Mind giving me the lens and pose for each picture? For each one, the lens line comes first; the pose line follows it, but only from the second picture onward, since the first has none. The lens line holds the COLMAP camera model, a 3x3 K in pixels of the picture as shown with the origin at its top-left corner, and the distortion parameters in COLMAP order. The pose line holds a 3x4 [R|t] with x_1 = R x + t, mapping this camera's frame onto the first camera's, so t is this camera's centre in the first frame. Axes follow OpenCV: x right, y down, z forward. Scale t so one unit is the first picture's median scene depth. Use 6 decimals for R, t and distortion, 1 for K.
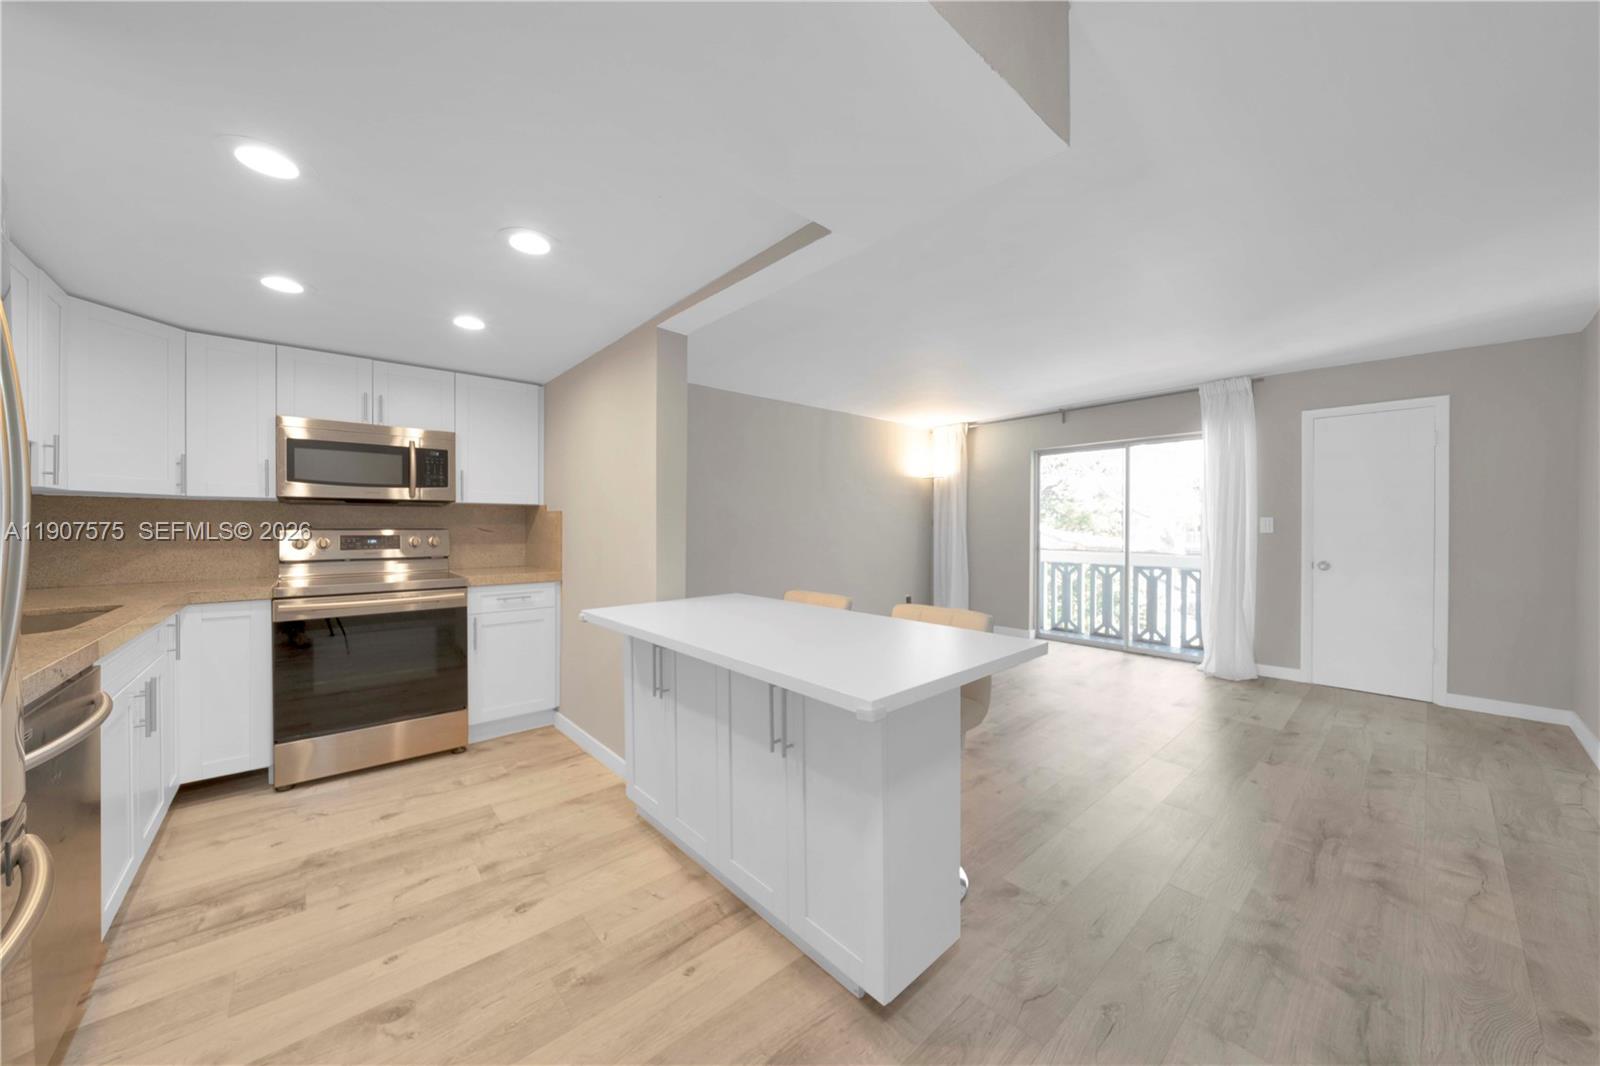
lens RADIAL K [[558.6, 0, 786.0], [0, 558.6, 526.2], [0, 0, 1]] dist [-0.001924, -0.000219]
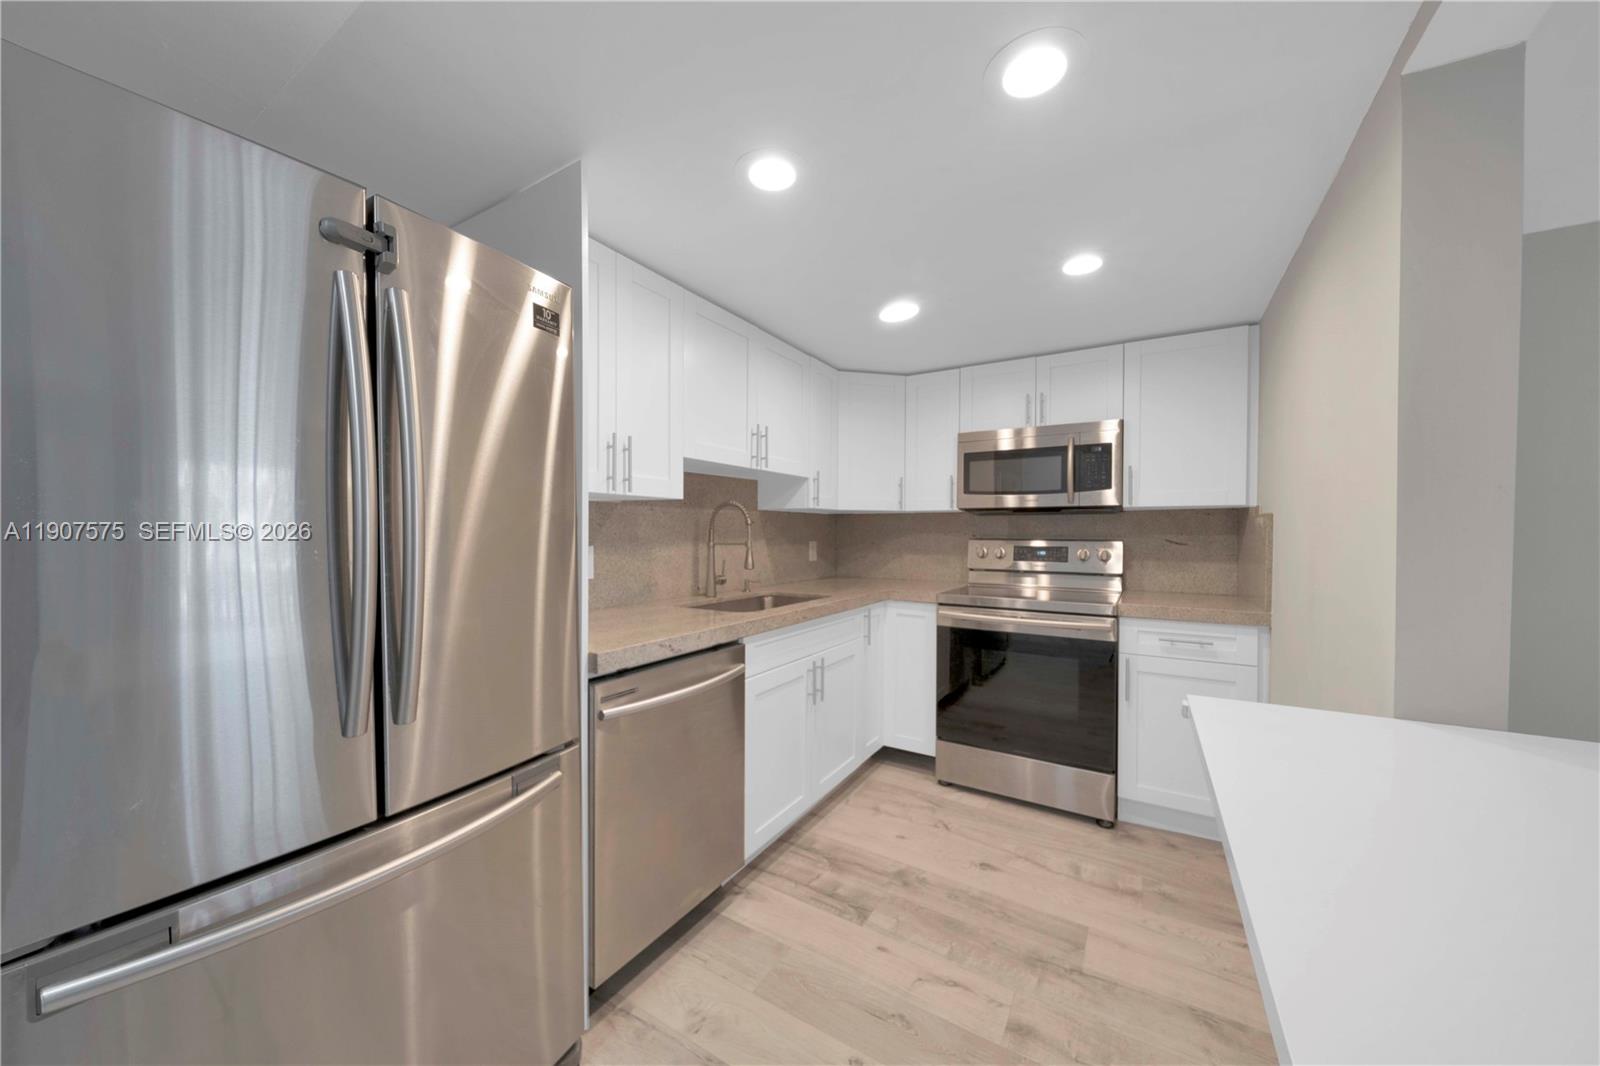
lens RADIAL K [[558.6, 0, 827.0], [0, 558.6, 540.0], [0, 0, 1]] dist [-0.001924, -0.000219]
pose [[0.324450, 0.010045, -0.945850, 0.029104], [-0.008478, 0.999934, 0.007711, 0.001273], [0.945865, 0.005517, 0.324513, 0.444602]]
